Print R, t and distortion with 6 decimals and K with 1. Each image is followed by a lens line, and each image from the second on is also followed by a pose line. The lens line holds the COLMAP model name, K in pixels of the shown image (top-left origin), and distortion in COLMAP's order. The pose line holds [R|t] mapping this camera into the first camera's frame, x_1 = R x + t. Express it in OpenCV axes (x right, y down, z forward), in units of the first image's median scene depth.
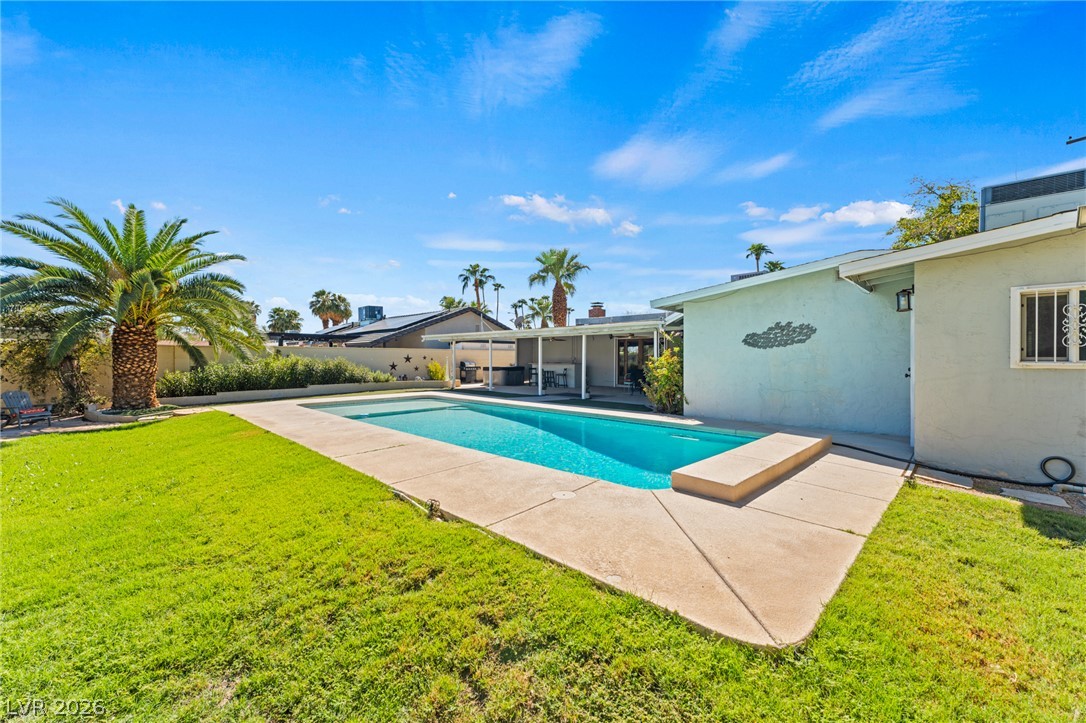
lens RADIAL K [[433.5, 0, 542.2], [0, 433.5, 359.0], [0, 0, 1]] dist [-0.000110, -0.000061]
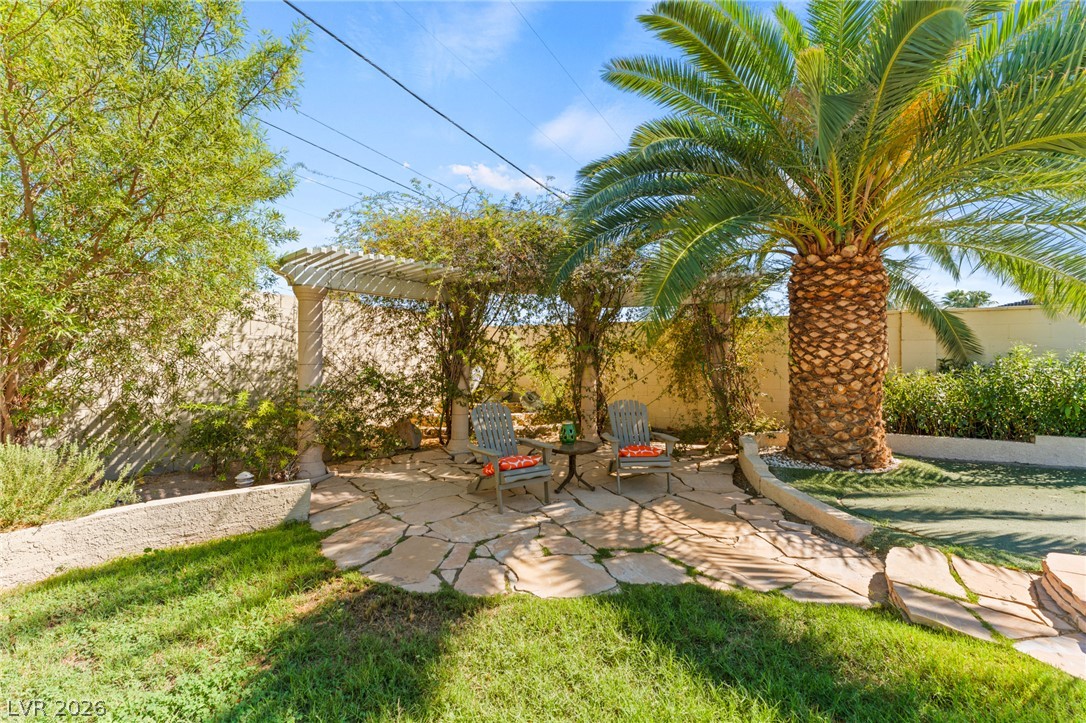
lens RADIAL K [[433.5, 0, 542.2], [0, 433.5, 359.0], [0, 0, 1]] dist [-0.000110, -0.000061]
pose [[0.278114, 0.005514, -0.960532, -0.638175], [-0.001474, 0.999985, 0.005313, 0.019288], [0.960547, -0.000062, 0.278118, 0.636269]]
